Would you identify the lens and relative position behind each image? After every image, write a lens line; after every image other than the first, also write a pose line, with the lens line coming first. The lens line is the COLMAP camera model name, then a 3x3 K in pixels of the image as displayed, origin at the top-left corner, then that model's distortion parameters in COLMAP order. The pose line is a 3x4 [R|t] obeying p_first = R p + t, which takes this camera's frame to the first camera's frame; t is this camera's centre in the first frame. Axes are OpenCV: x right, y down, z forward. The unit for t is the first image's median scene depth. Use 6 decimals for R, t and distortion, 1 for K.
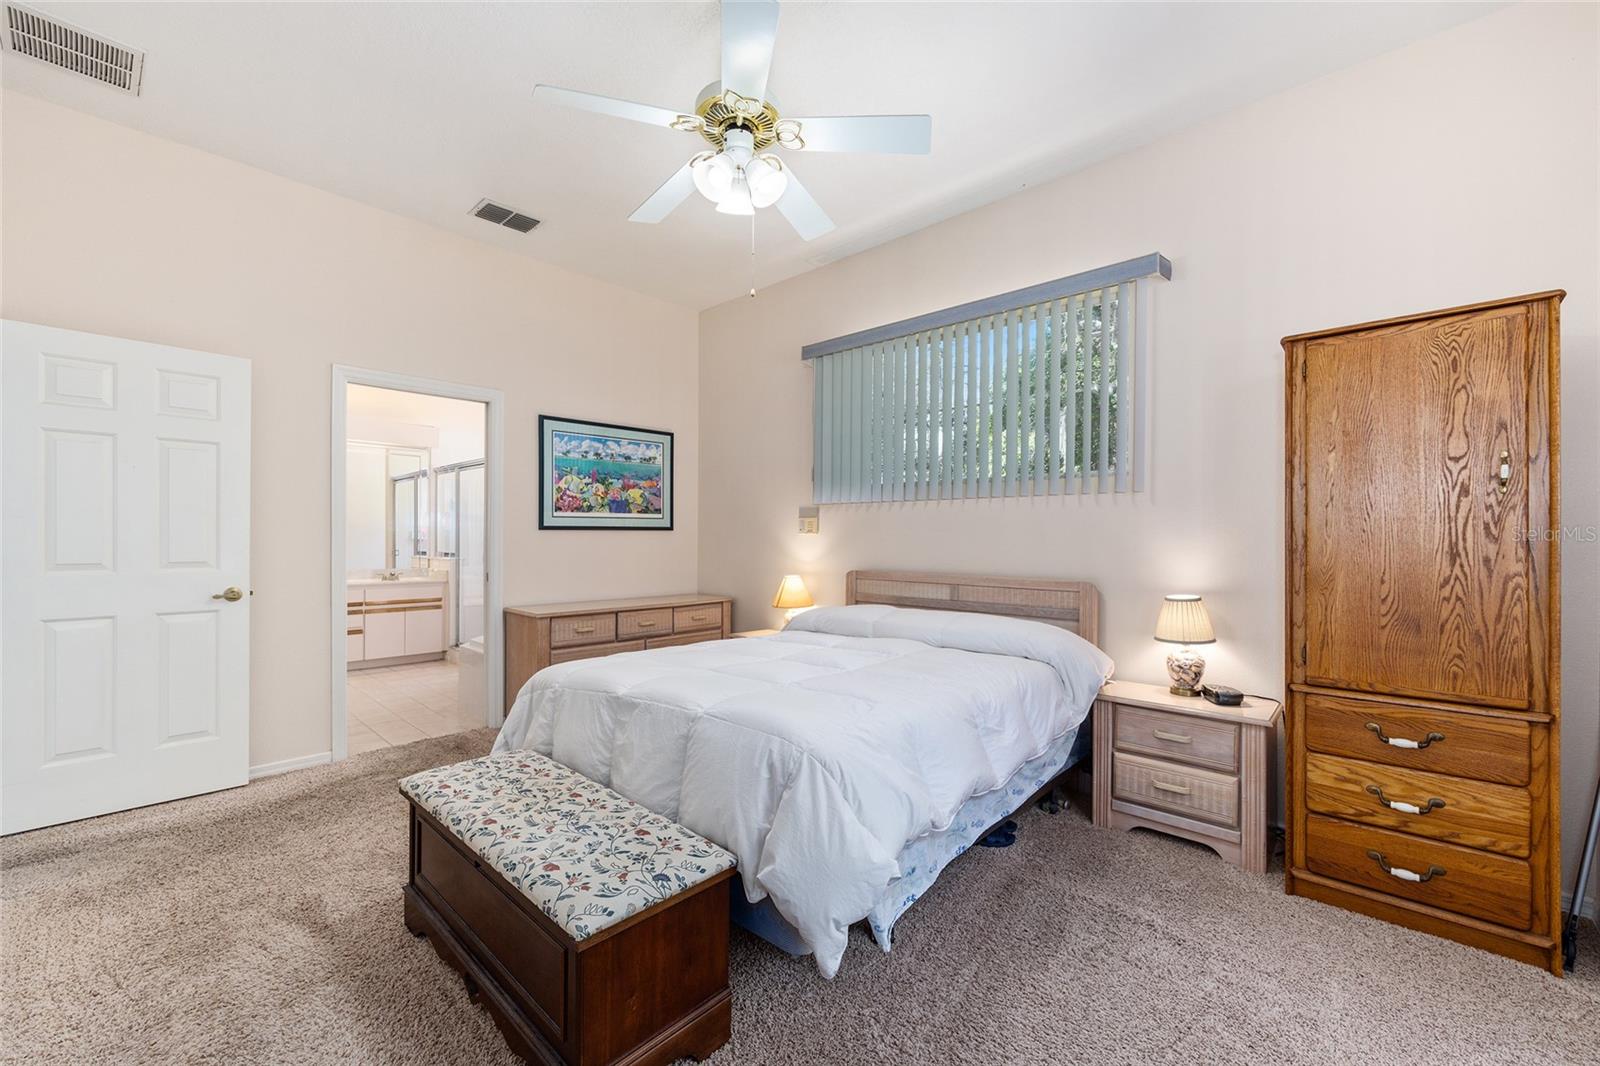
lens RADIAL K [[641.7, 0, 798.3], [0, 641.7, 535.6], [0, 0, 1]] dist [-0.000876, 0.000277]
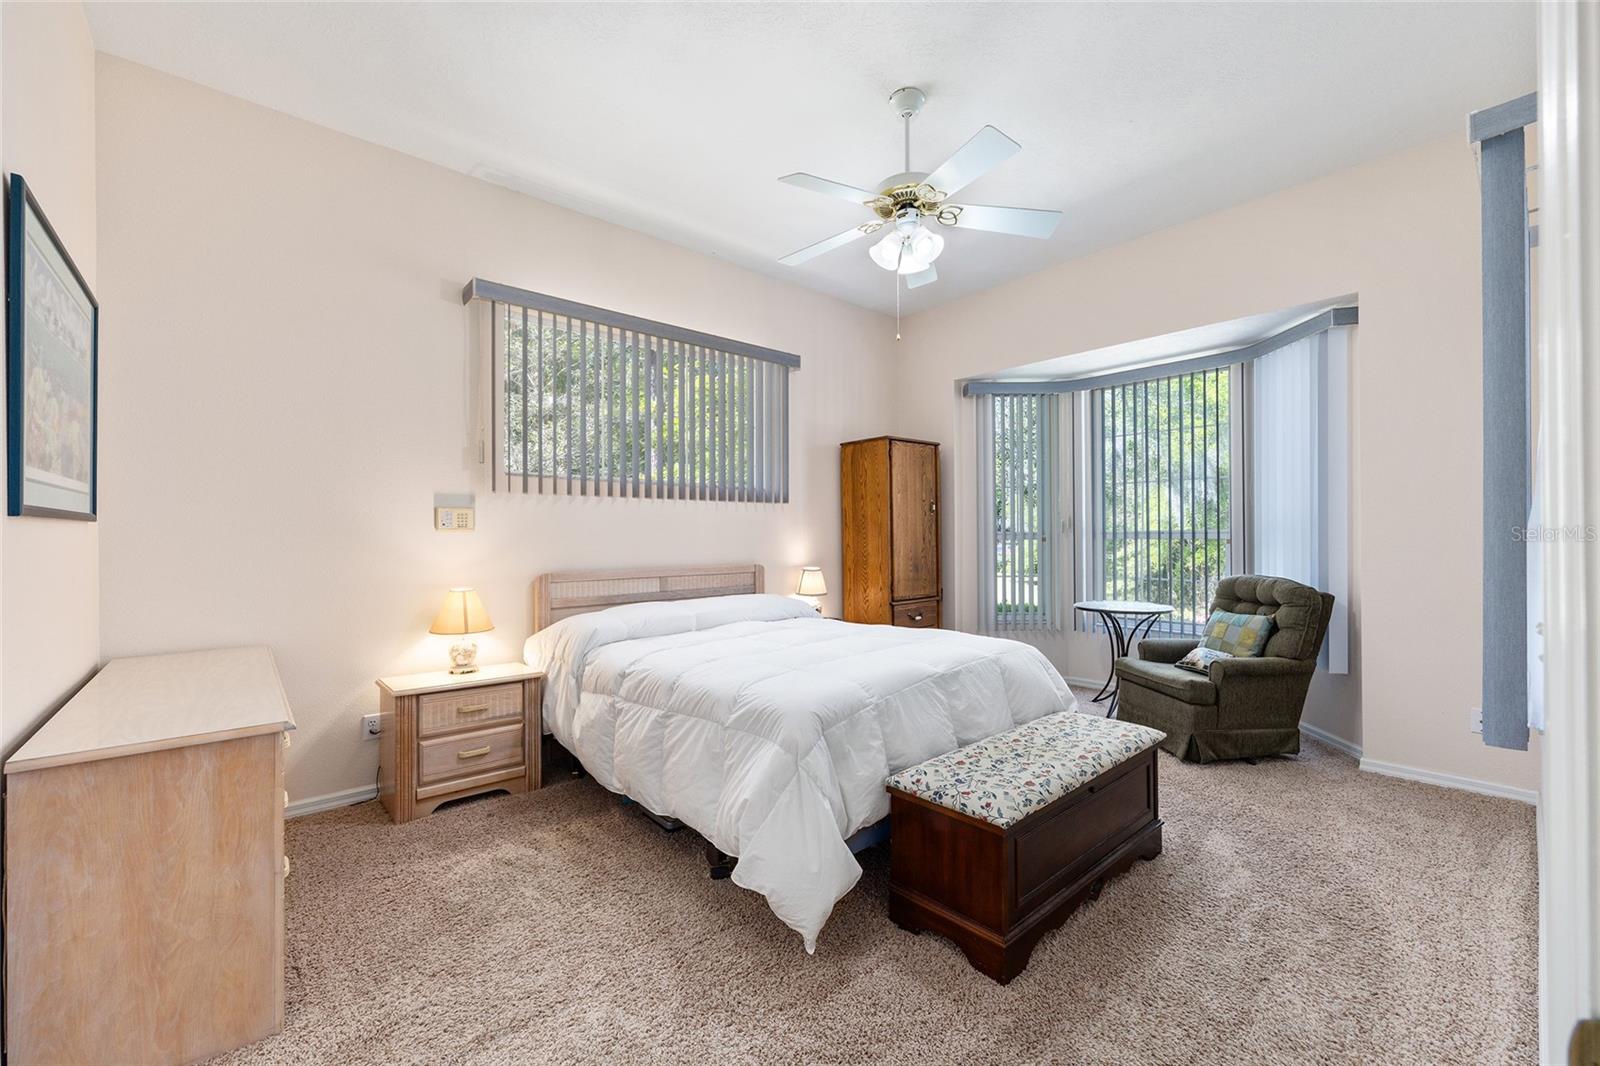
lens RADIAL K [[641.7, 0, 795.3], [0, 641.7, 534.5], [0, 0, 1]] dist [-0.000876, 0.000277]
pose [[0.099869, -0.001862, 0.994999, -0.882760], [0.001636, 0.999997, 0.001707, 0.001326], [-0.994999, 0.001458, 0.099872, 0.706438]]
